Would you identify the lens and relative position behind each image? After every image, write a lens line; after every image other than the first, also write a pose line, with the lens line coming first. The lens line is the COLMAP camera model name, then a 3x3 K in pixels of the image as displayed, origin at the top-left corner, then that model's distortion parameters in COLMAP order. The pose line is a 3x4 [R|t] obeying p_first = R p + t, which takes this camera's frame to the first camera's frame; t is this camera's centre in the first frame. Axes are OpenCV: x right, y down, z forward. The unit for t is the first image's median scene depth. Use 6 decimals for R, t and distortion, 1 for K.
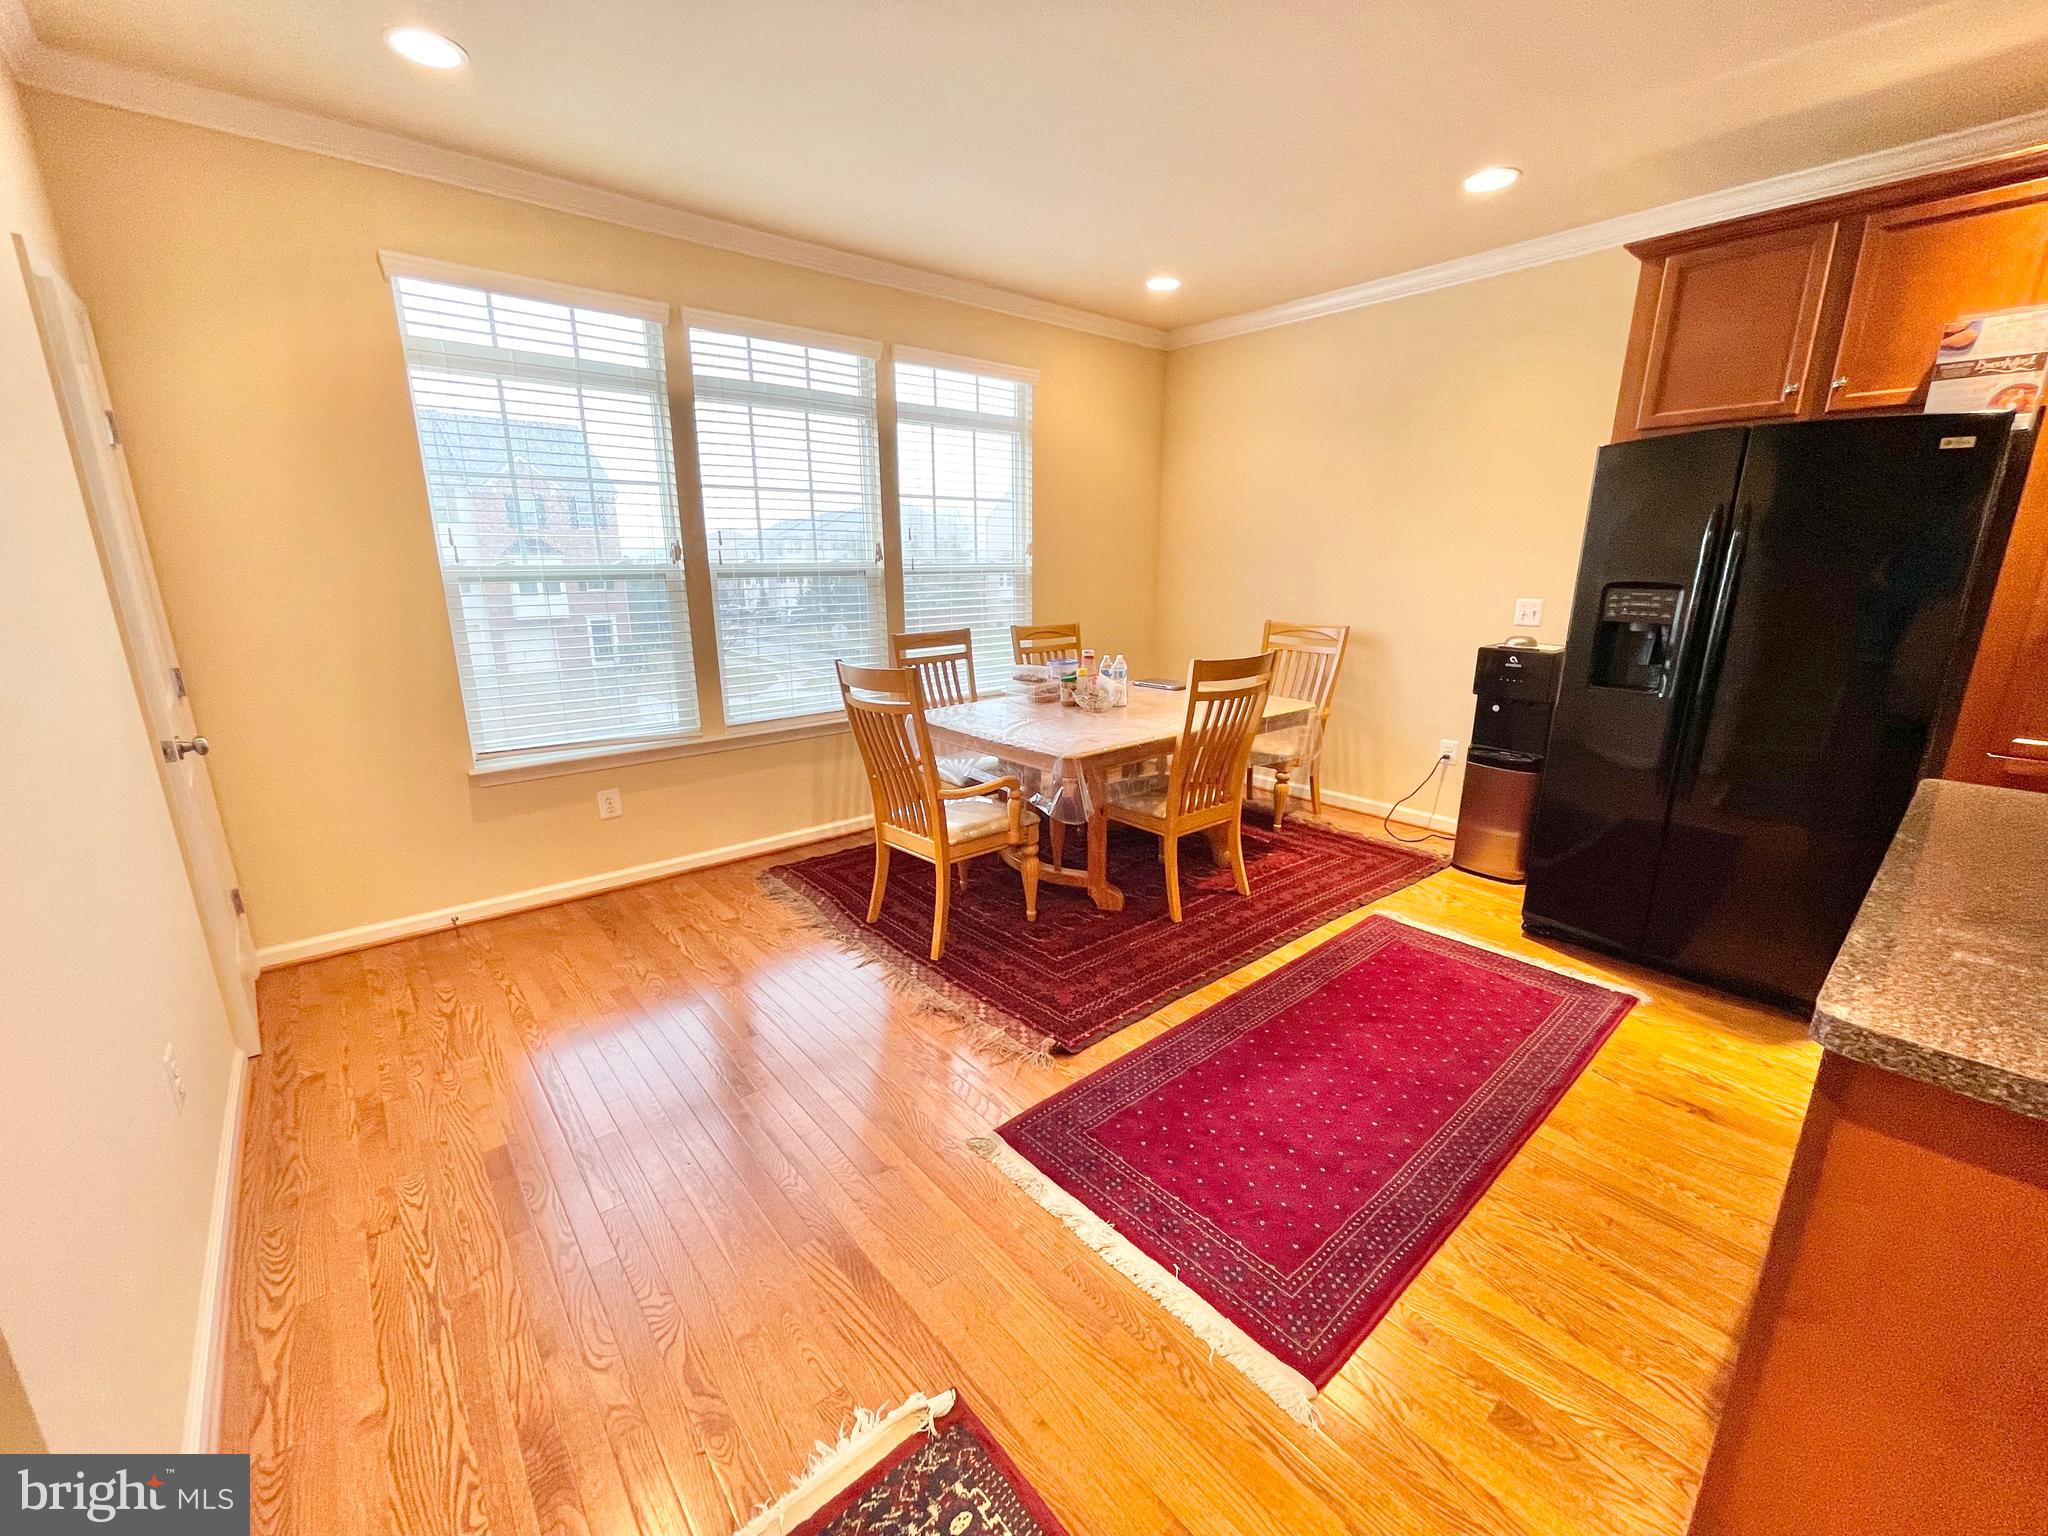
lens RADIAL K [[826.9, 0, 1021.8], [0, 826.9, 777.2], [0, 0, 1]] dist [-0.002575, 0.000130]
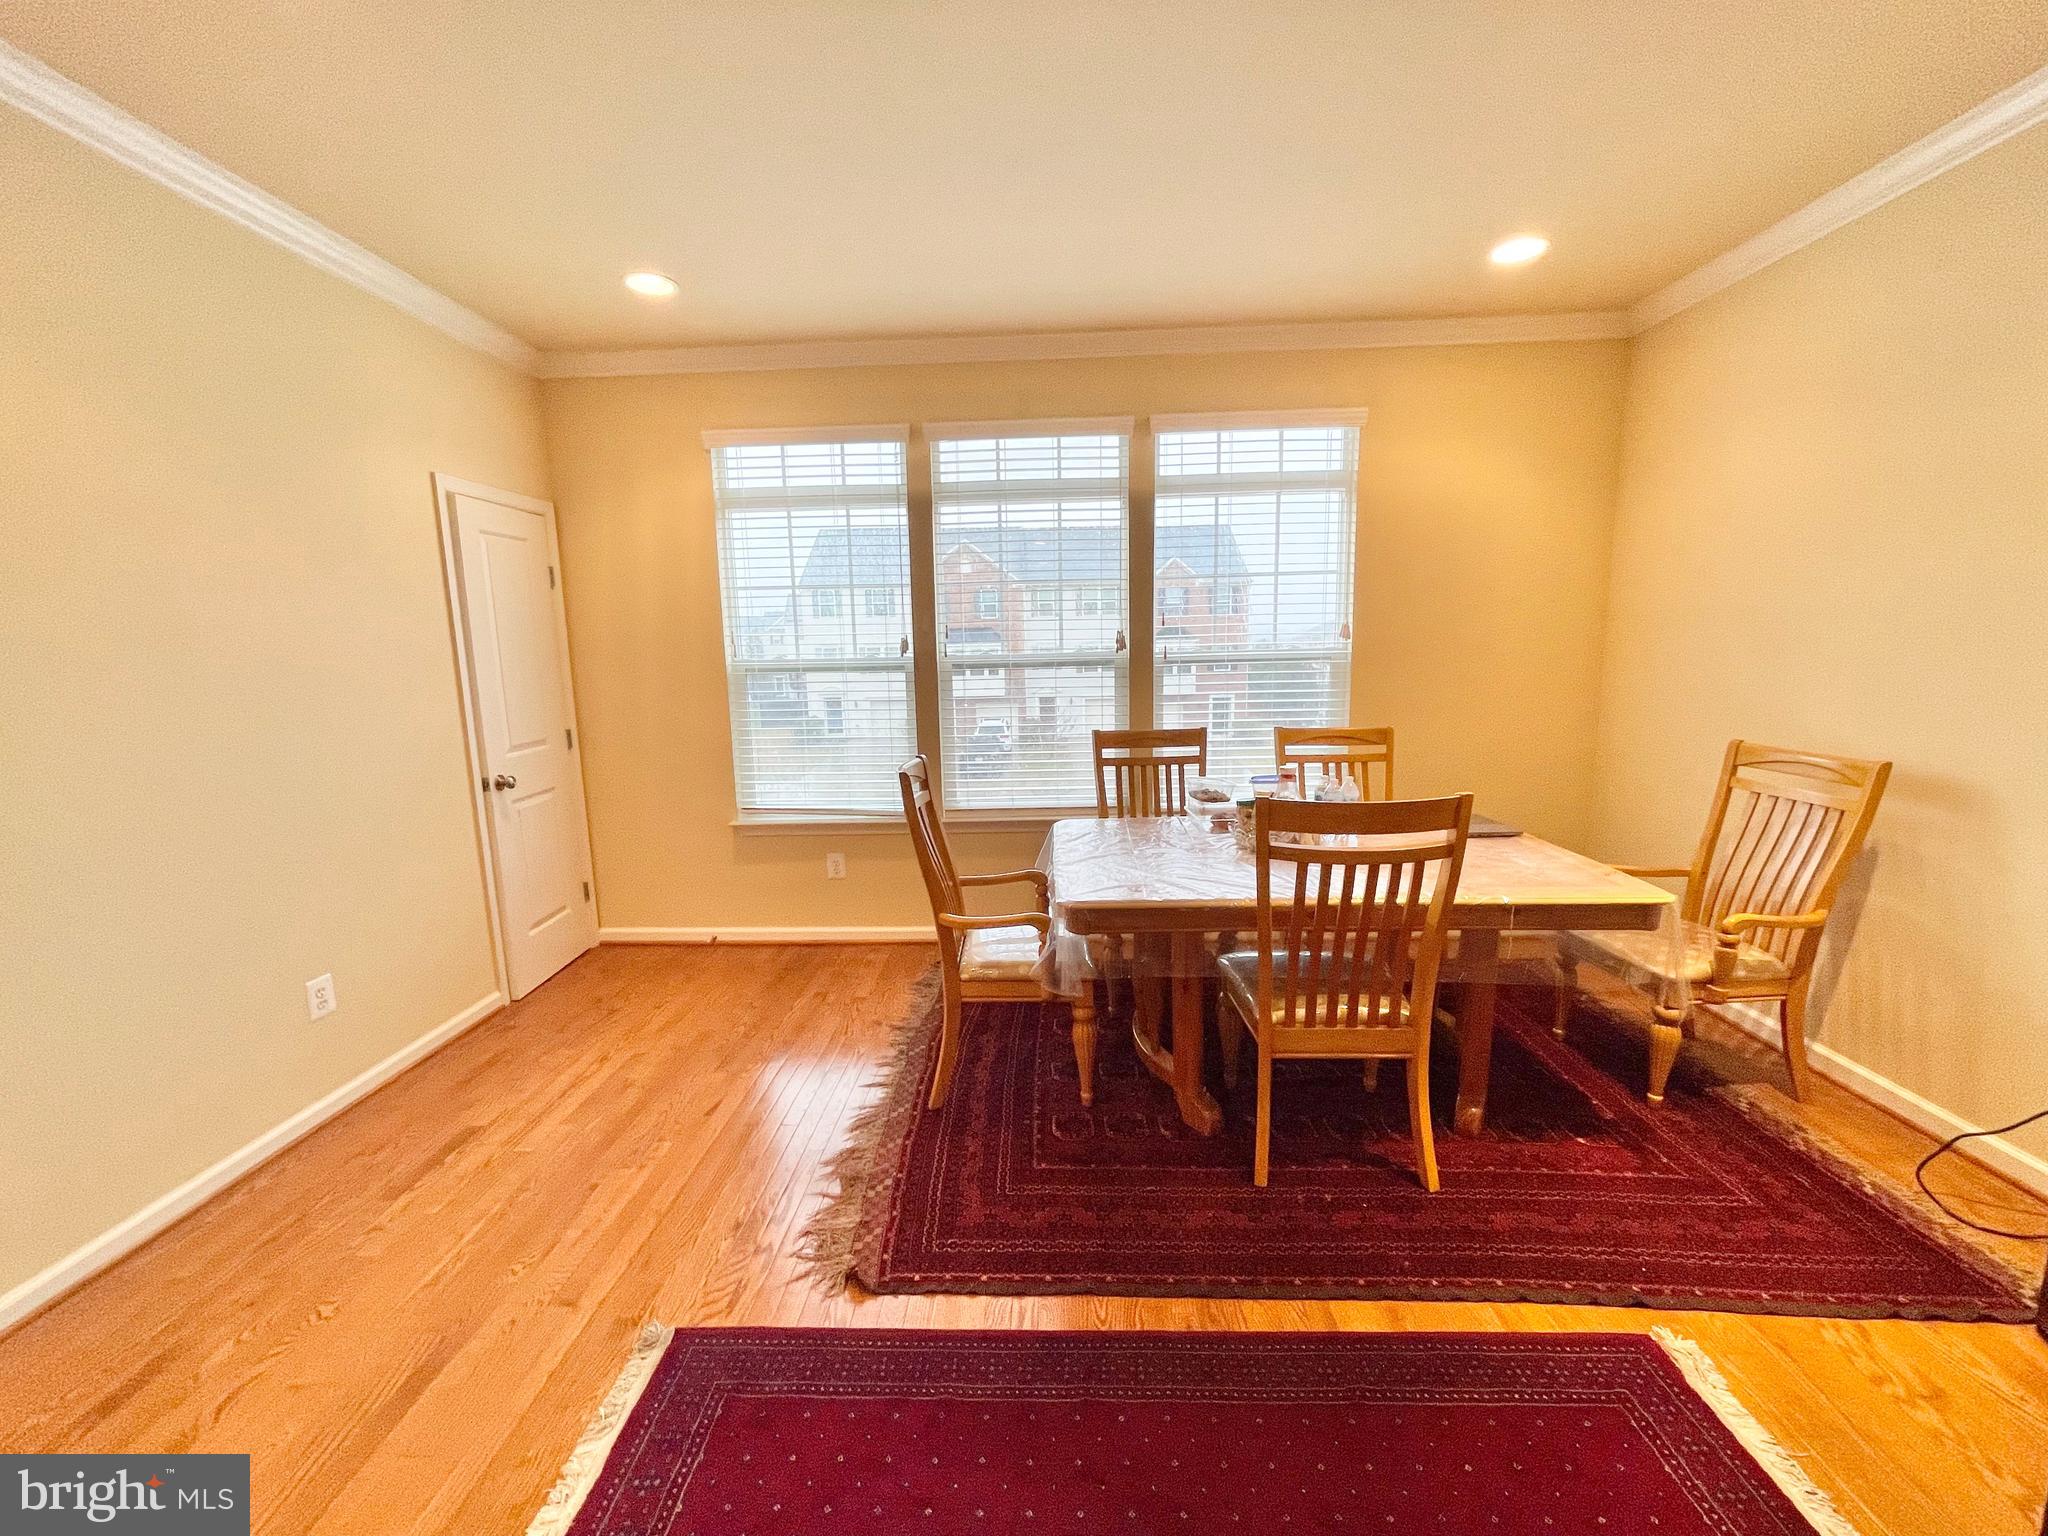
lens RADIAL K [[826.9, 0, 1019.9], [0, 826.9, 776.3], [0, 0, 1]] dist [-0.002575, 0.000130]
pose [[0.736279, 0.090915, -0.670543, 0.473262], [-0.155217, 0.987203, -0.036584, -0.095594], [0.658636, 0.131016, 0.740968, 0.351235]]
